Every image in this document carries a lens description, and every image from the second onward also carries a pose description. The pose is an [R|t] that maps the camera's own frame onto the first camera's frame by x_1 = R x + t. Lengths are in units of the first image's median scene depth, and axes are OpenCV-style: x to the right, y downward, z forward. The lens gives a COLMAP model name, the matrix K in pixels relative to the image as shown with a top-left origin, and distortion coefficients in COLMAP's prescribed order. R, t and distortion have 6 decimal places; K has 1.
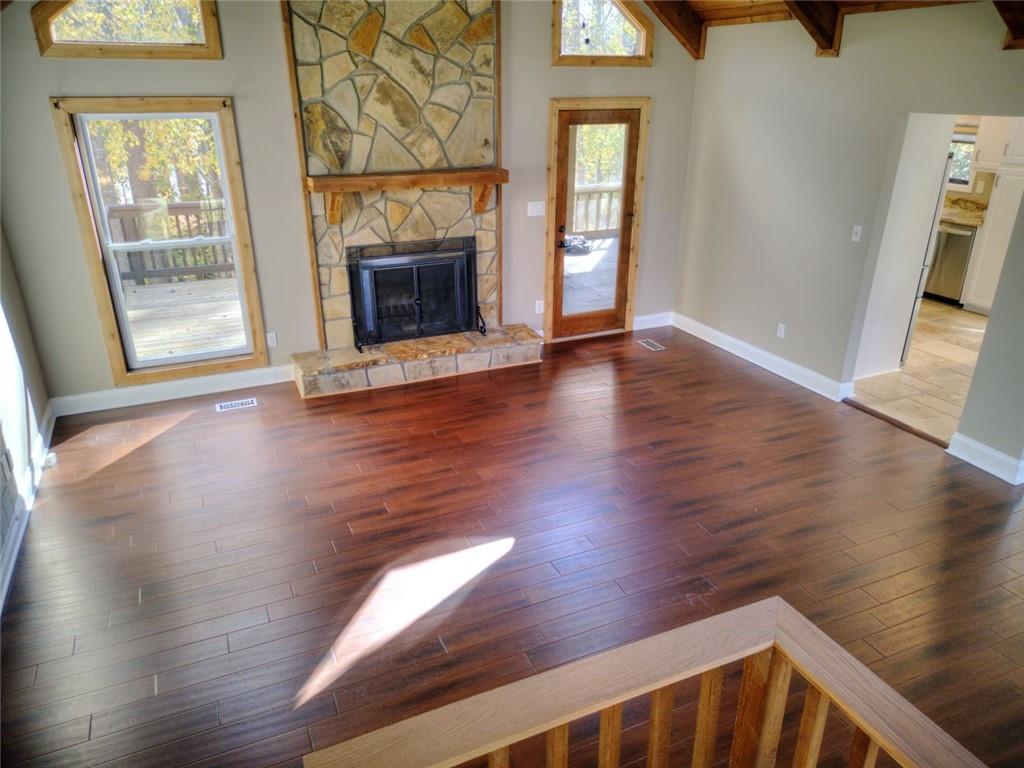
lens RADIAL K [[733.6, 0, 514.3], [0, 733.6, 384.1], [0, 0, 1]] dist [0.038533, -0.023559]
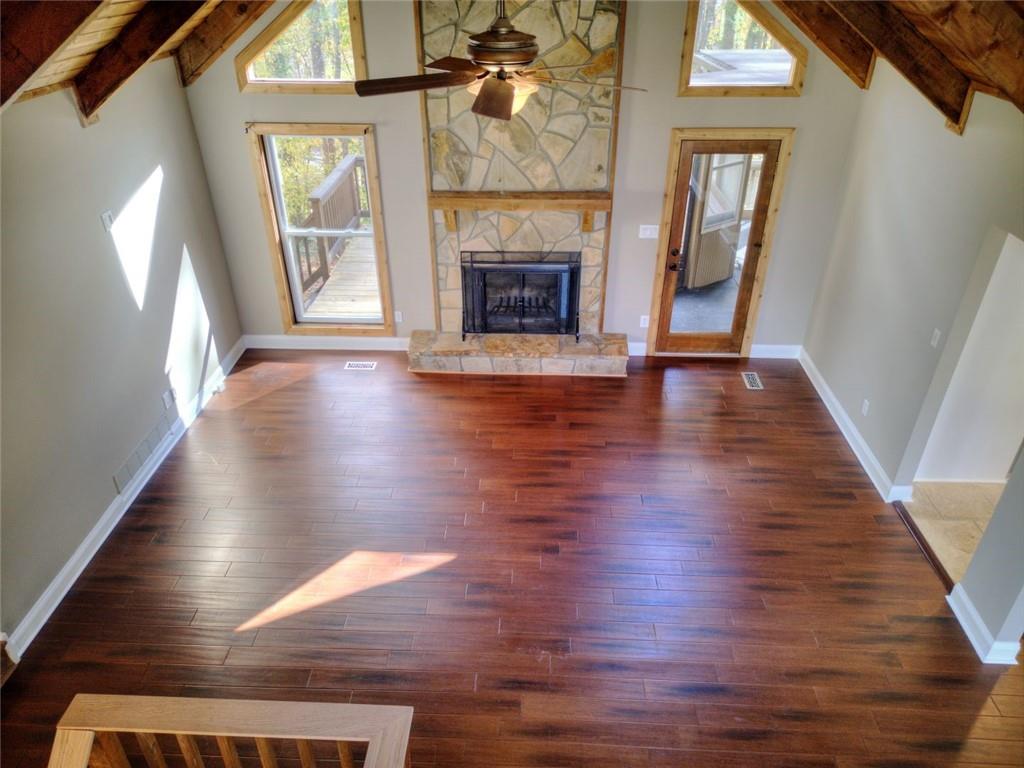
lens RADIAL K [[733.6, 0, 516.5], [0, 733.6, 384.9], [0, 0, 1]] dist [0.038533, -0.023559]
pose [[0.891604, 0.233554, -0.387936, 0.345827], [-0.169410, 0.966554, 0.192547, -0.218878], [0.419931, -0.105955, 0.901350, -0.028046]]
